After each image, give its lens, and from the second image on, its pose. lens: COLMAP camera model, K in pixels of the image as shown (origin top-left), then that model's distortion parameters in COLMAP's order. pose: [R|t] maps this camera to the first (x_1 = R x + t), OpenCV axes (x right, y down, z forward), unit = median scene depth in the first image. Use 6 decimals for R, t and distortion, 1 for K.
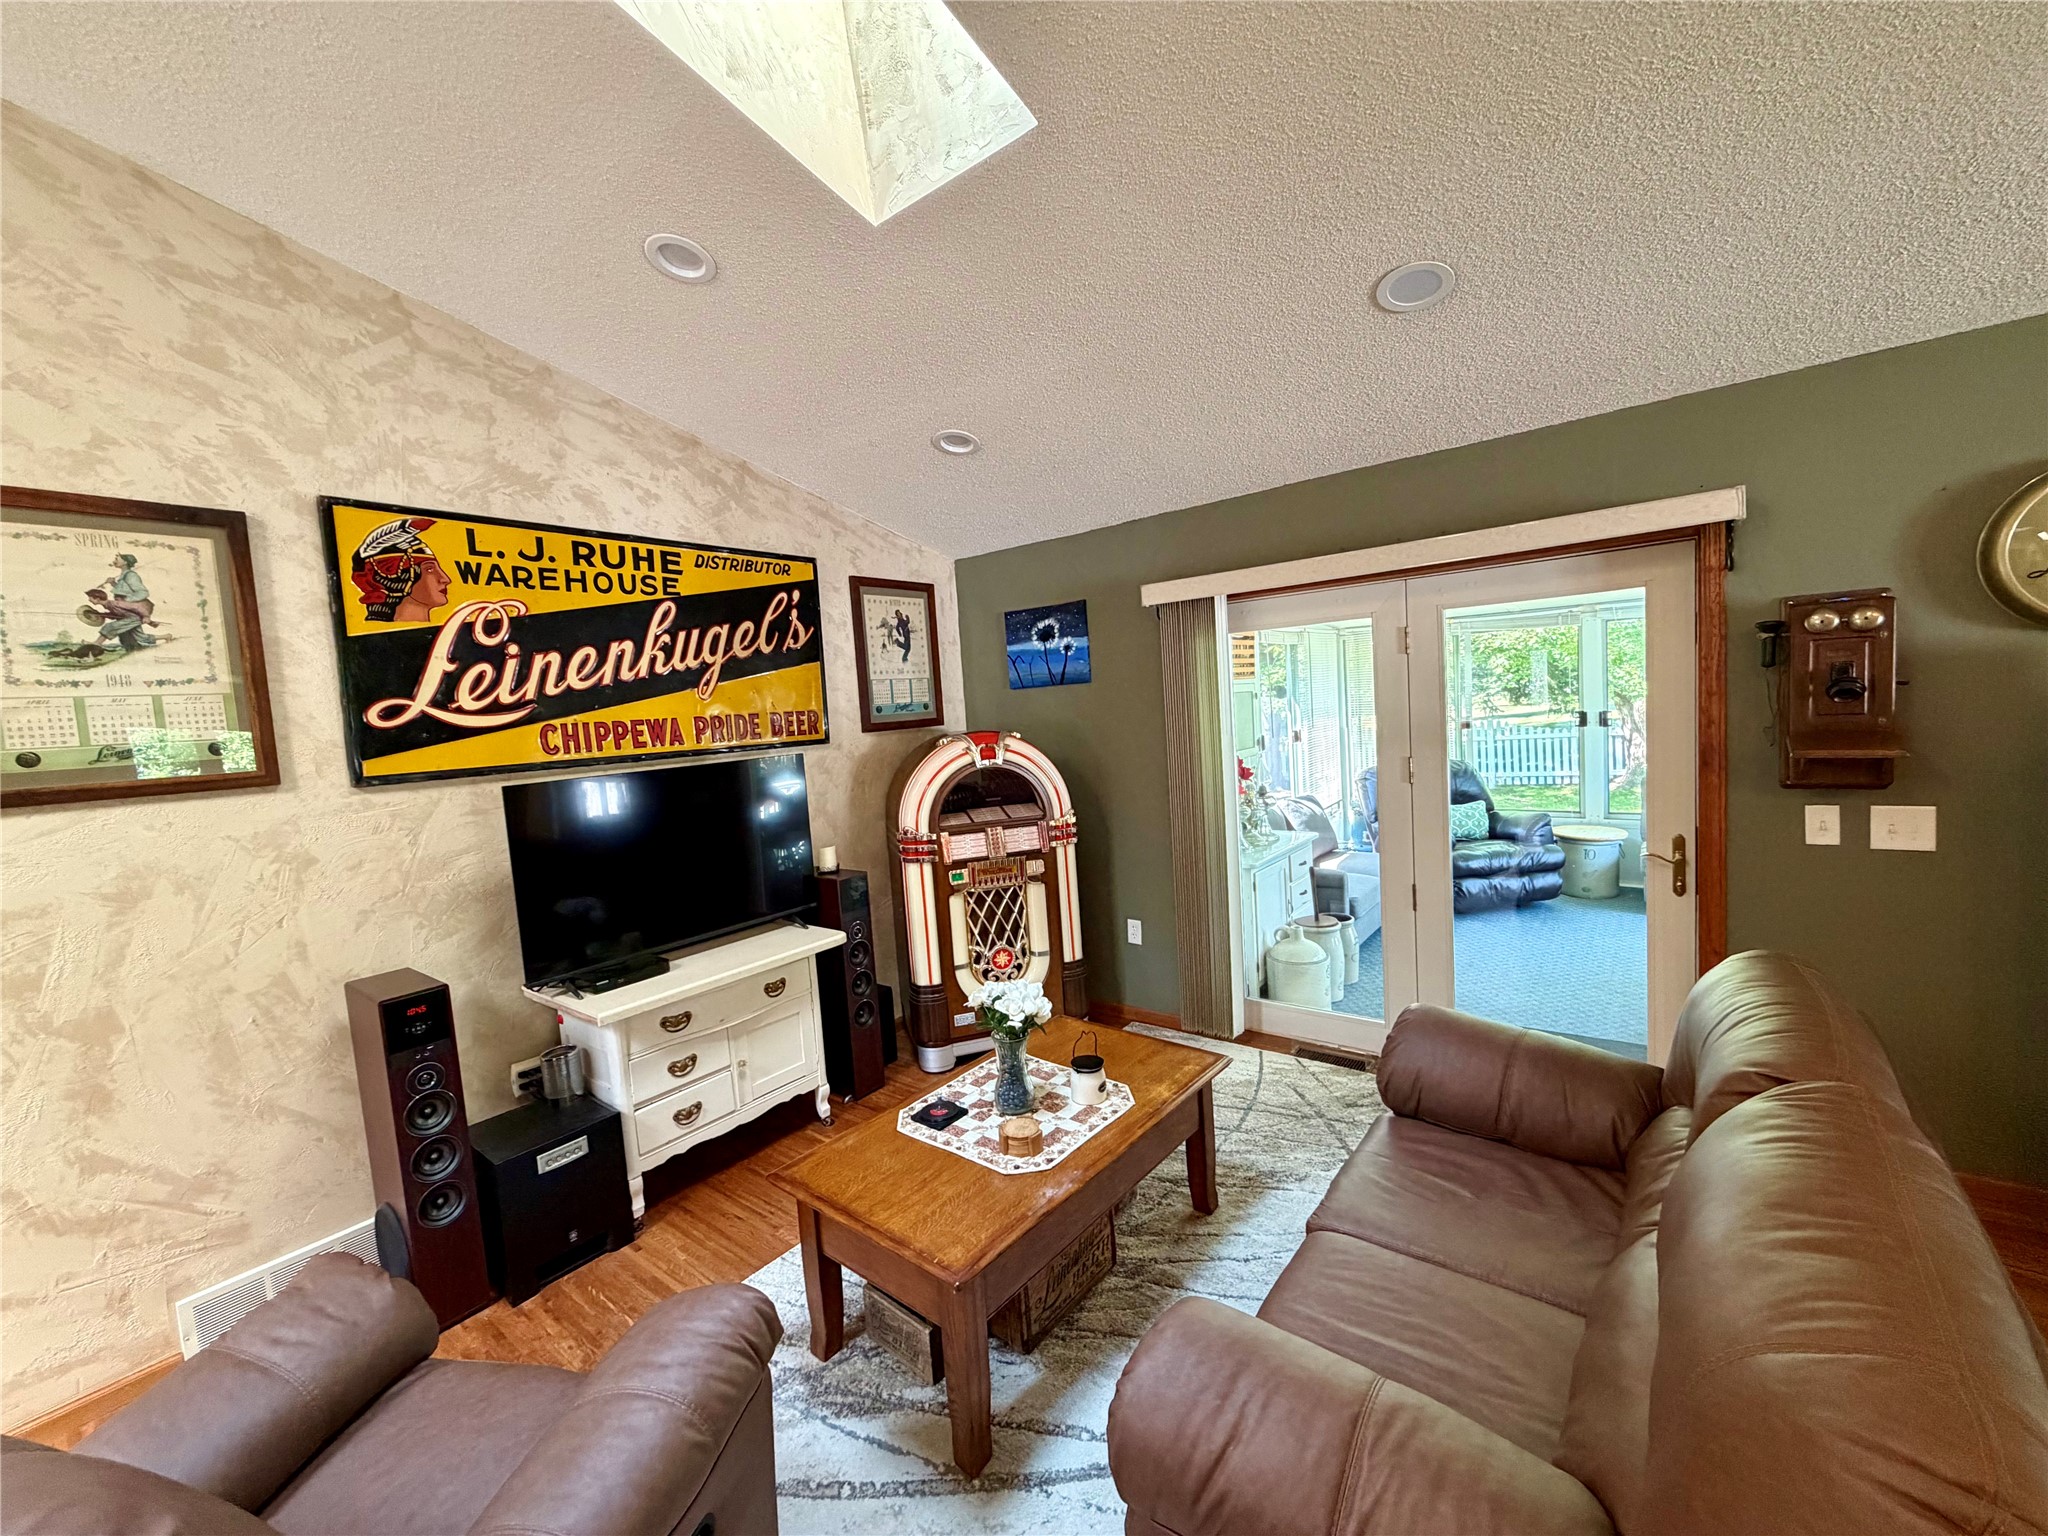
lens RADIAL K [[815.3, 0, 1024.0], [0, 815.3, 768.0], [0, 0, 1]] dist [-0.000296, -0.000228]
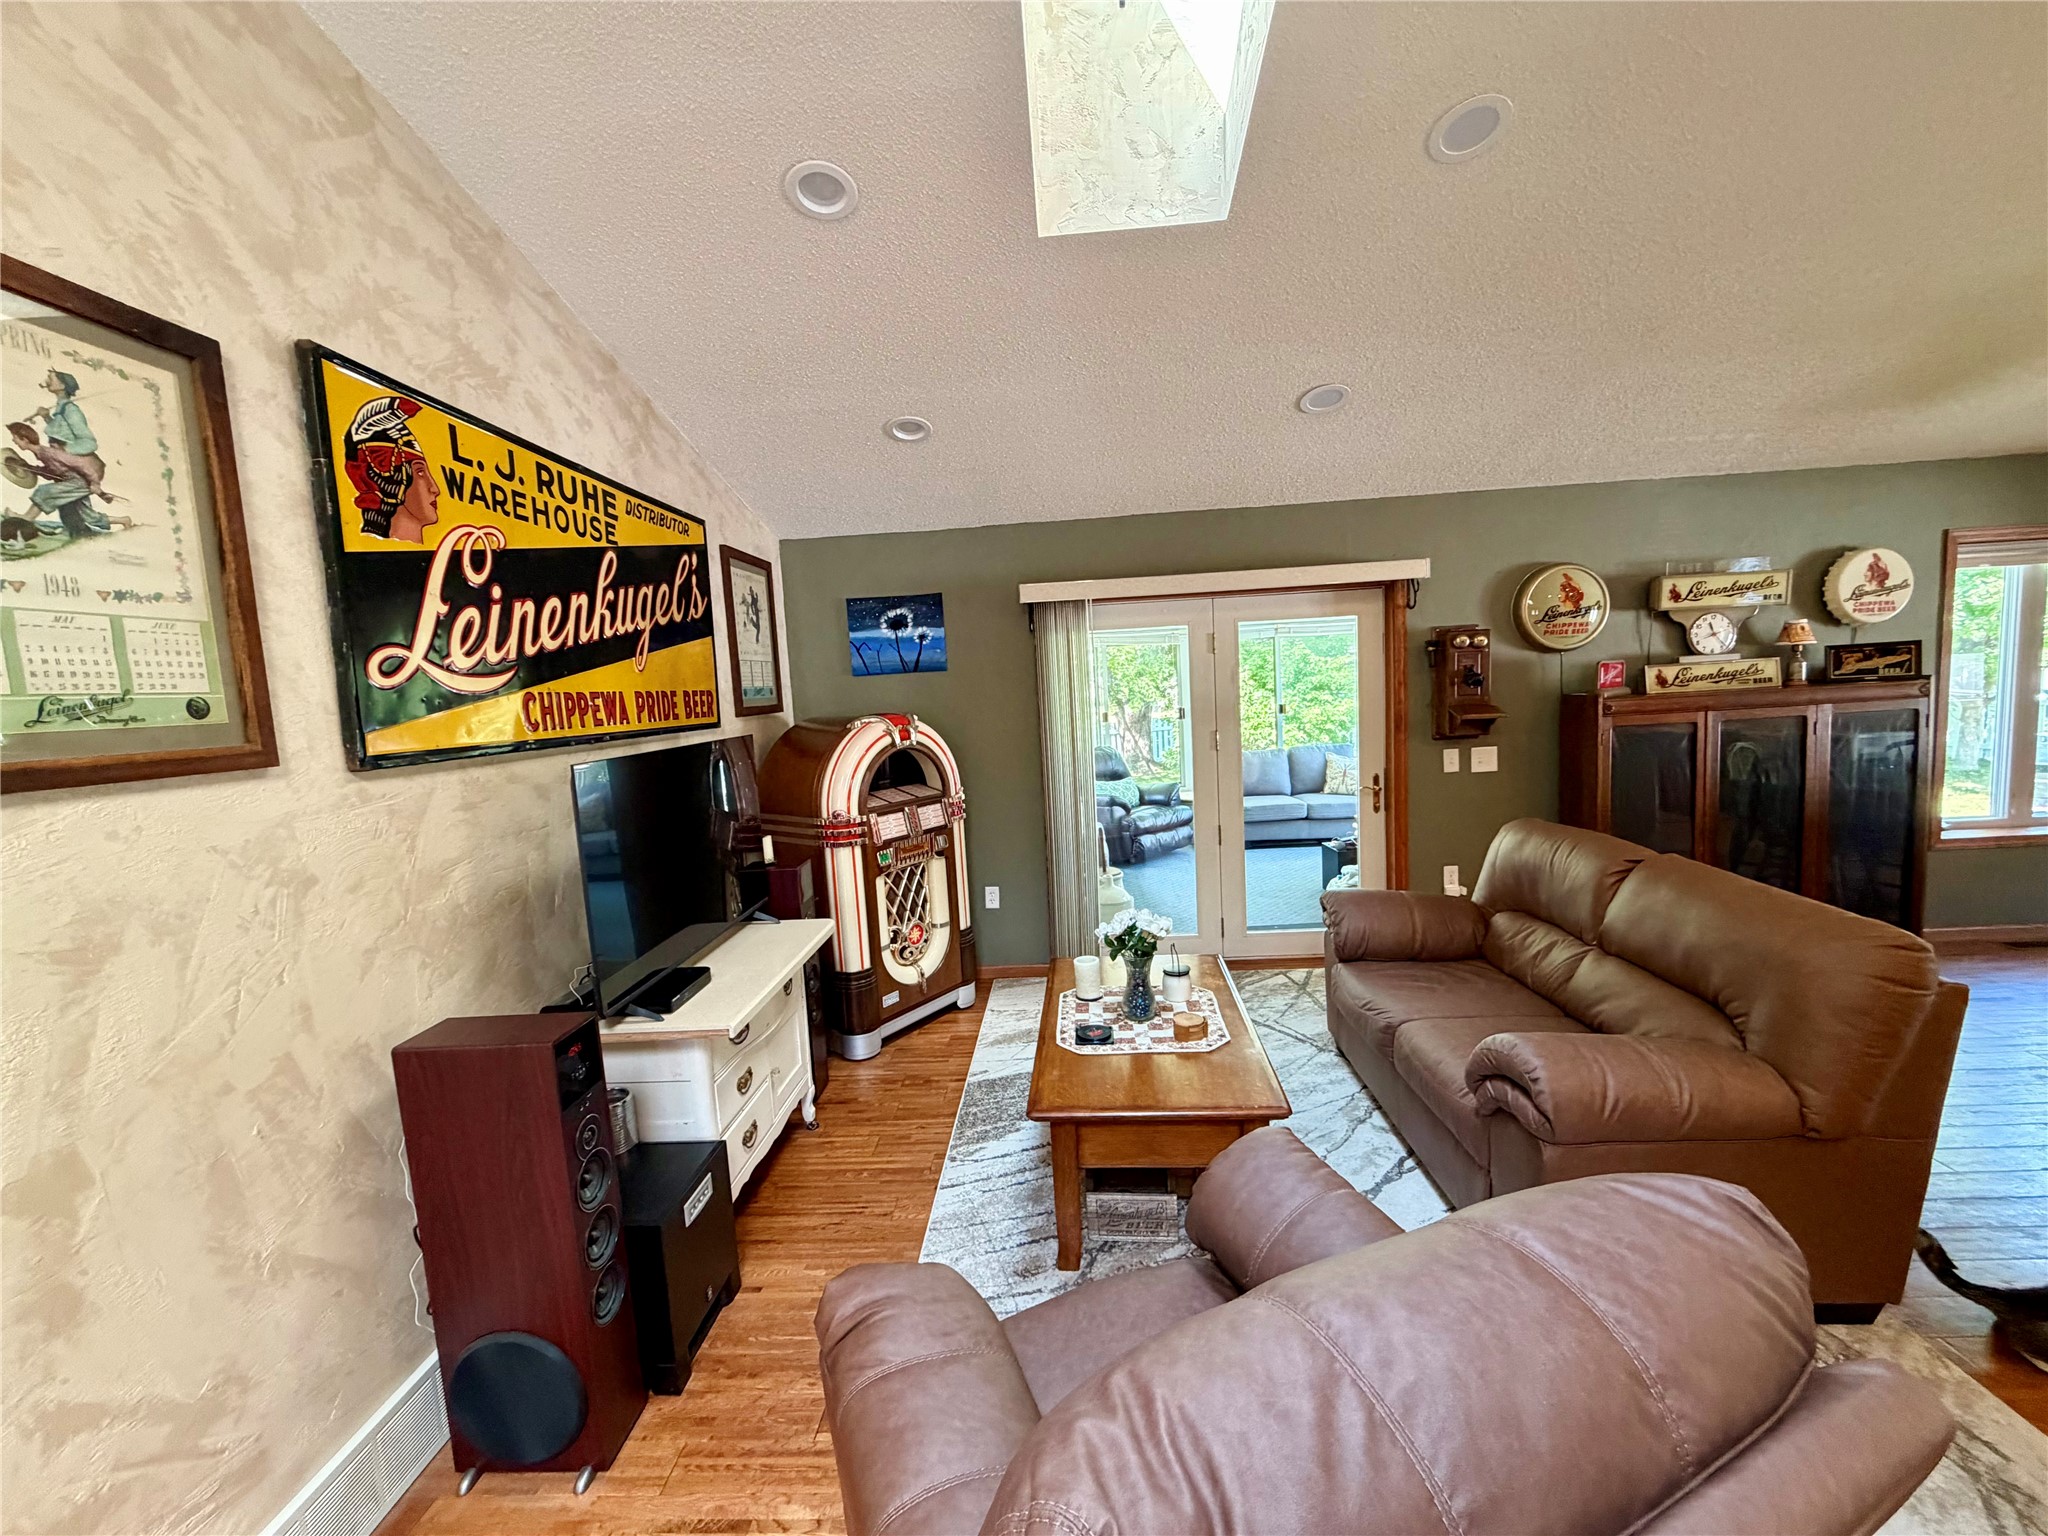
lens RADIAL K [[815.3, 0, 1024.0], [0, 815.3, 768.0], [0, 0, 1]] dist [-0.000296, -0.000228]
pose [[0.819169, -0.036614, 0.572382, -0.666650], [0.044863, 0.998993, -0.000302, 0.041189], [-0.571794, 0.025926, 0.819987, 0.097170]]
